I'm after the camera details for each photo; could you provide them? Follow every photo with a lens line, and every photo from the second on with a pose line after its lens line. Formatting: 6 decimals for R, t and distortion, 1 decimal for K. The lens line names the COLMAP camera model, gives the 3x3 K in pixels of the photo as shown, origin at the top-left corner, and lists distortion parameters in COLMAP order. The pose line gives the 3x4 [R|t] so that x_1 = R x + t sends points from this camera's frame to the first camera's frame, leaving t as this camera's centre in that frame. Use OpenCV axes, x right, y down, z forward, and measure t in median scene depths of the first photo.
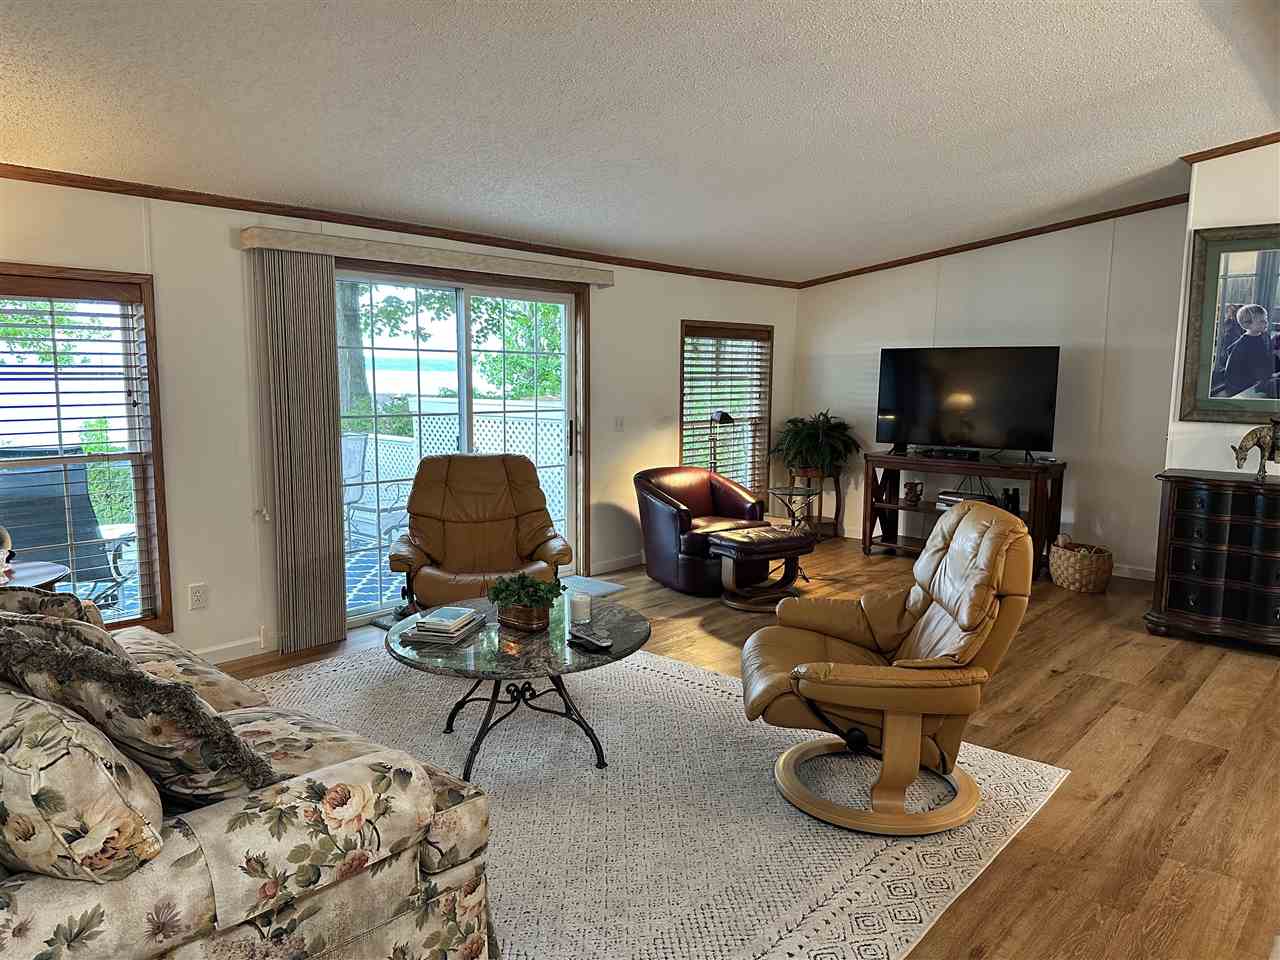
lens RADIAL K [[895.8, 0, 632.3], [0, 895.8, 482.7], [0, 0, 1]] dist [0.020857, -0.021960]
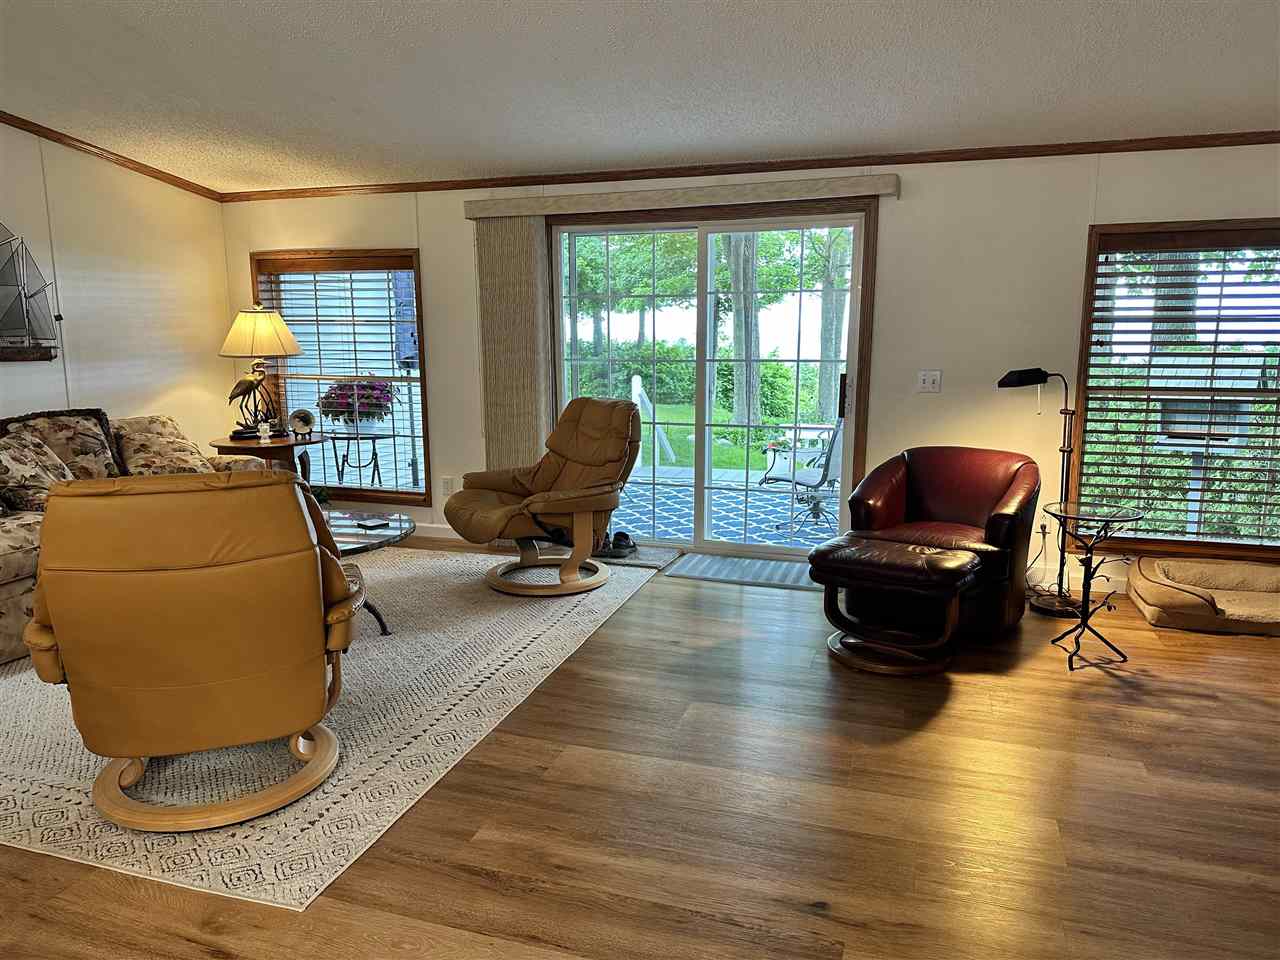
lens RADIAL K [[895.8, 0, 632.3], [0, 895.8, 482.7], [0, 0, 1]] dist [0.020857, -0.021960]
pose [[0.399209, 0.146992, -0.905000, 0.833371], [-0.104085, 0.987949, 0.114551, -0.062109], [0.910933, 0.048467, 0.409698, 0.693054]]
